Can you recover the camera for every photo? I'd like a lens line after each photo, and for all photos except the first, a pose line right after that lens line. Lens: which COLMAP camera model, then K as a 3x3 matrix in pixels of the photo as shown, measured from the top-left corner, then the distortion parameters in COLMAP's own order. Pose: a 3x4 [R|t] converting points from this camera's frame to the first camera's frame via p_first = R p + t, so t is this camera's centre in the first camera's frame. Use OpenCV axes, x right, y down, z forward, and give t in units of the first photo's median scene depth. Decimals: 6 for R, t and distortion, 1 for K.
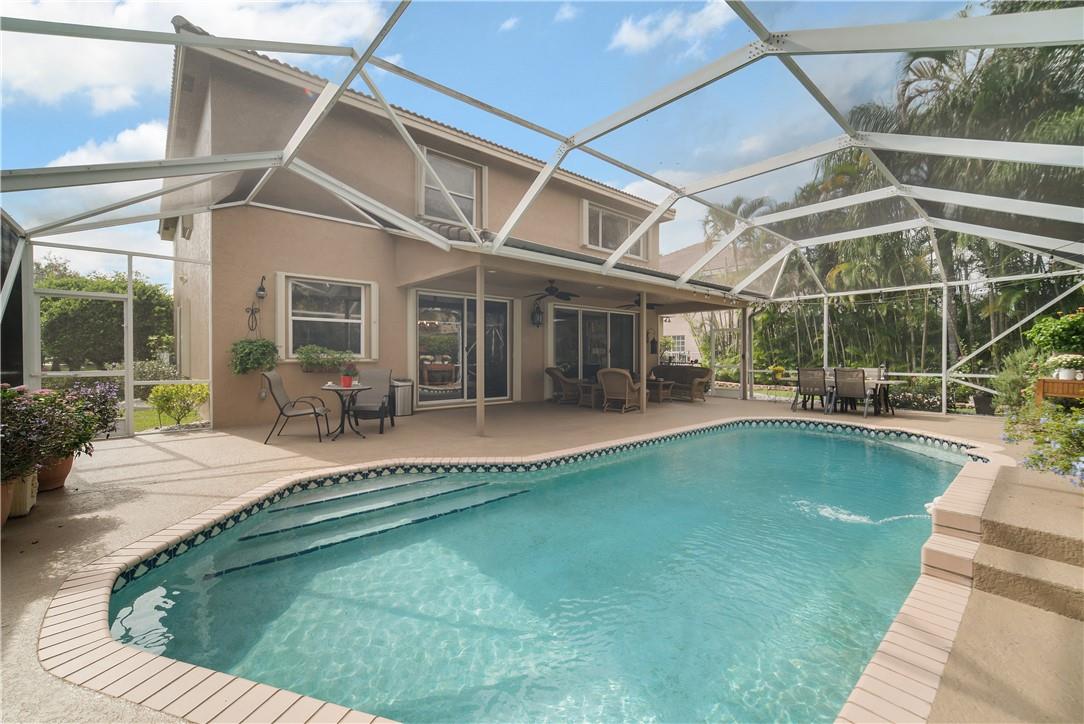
lens RADIAL K [[451.6, 0, 550.4], [0, 451.6, 356.4], [0, 0, 1]] dist [0.000273, 0.000120]
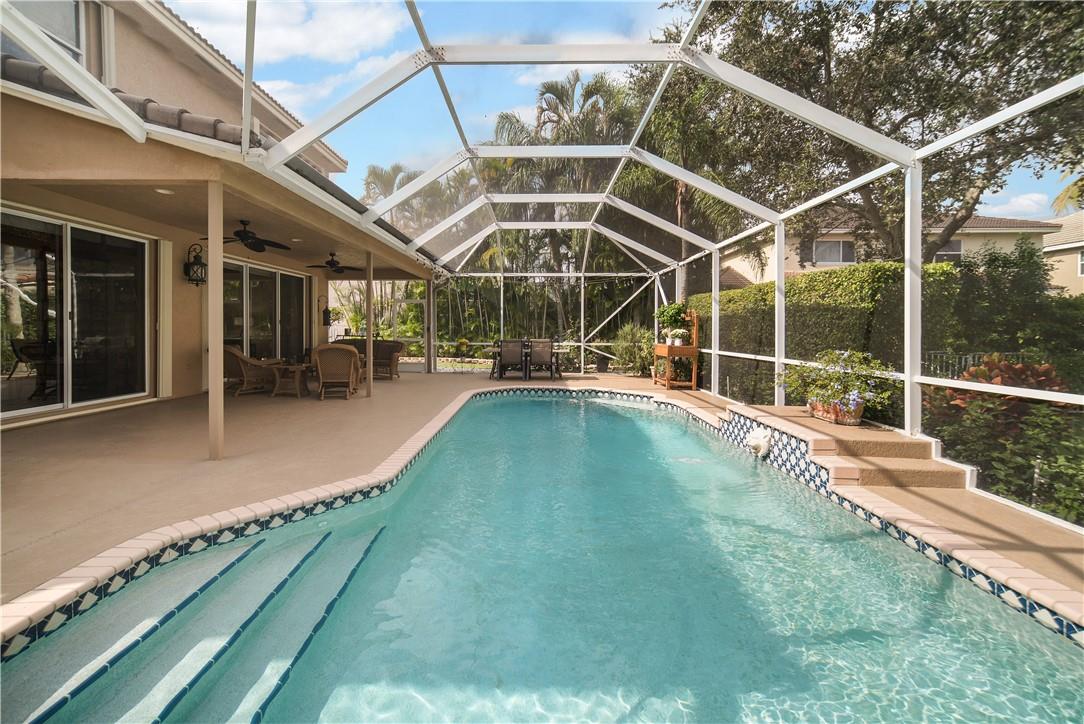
lens RADIAL K [[470.7, 0, 539.1], [0, 470.7, 333.2], [0, 0, 1]] dist [0.001276, 0.000332]
pose [[0.686543, -0.002243, 0.727086, -0.200854], [-0.005697, 0.999948, 0.008464, -0.001809], [-0.727067, -0.009953, 0.686494, 0.150856]]
